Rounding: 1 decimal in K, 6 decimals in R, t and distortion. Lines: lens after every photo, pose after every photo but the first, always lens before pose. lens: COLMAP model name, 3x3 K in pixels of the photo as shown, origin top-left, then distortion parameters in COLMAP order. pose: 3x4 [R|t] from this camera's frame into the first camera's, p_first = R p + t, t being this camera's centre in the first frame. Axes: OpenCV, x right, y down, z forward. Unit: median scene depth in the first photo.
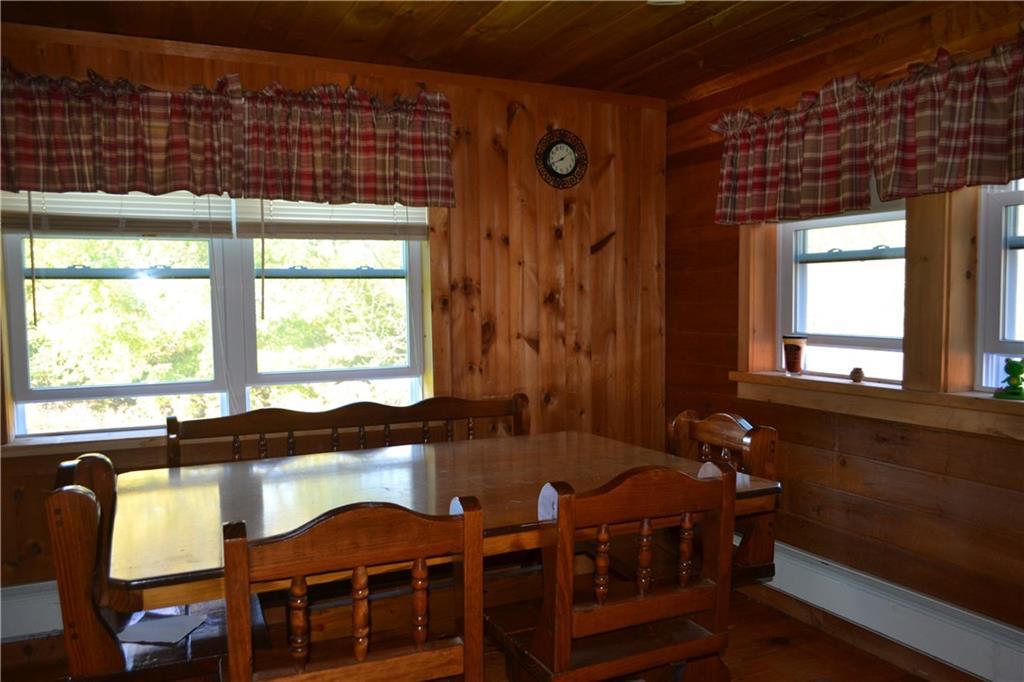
lens RADIAL K [[805.8, 0, 509.5], [0, 805.8, 361.9], [0, 0, 1]] dist [-0.004341, -0.002840]
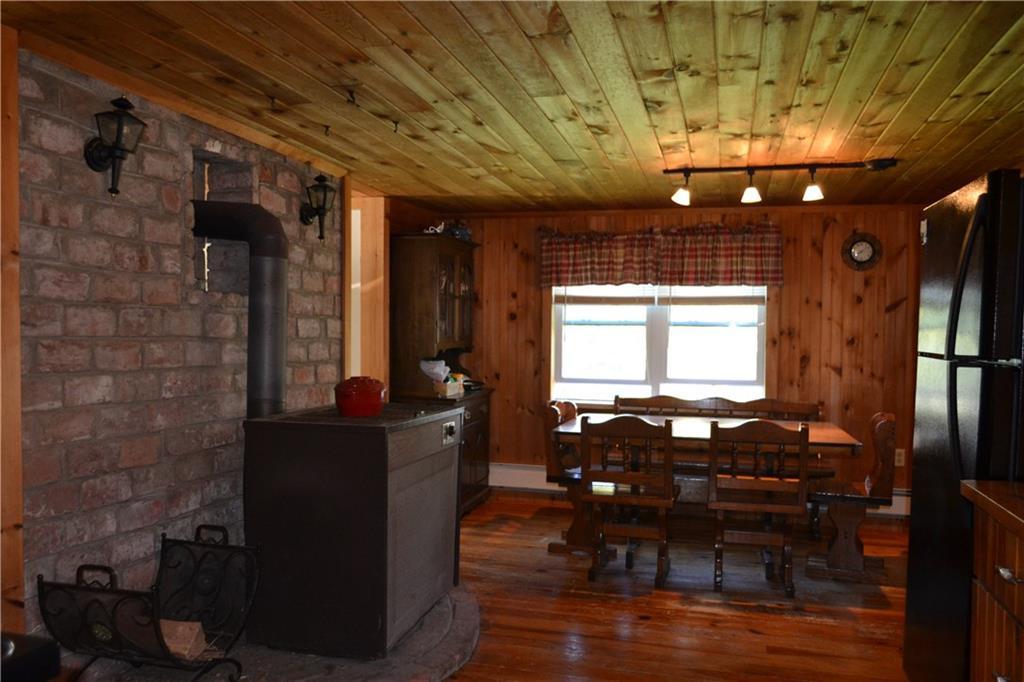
lens RADIAL K [[805.8, 0, 509.5], [0, 805.8, 361.9], [0, 0, 1]] dist [-0.004341, -0.002840]
pose [[0.769258, 0.041692, -0.637576, 0.599697], [-0.071036, 0.997263, -0.020495, 0.041615], [0.634977, 0.061057, 0.770115, -0.665906]]
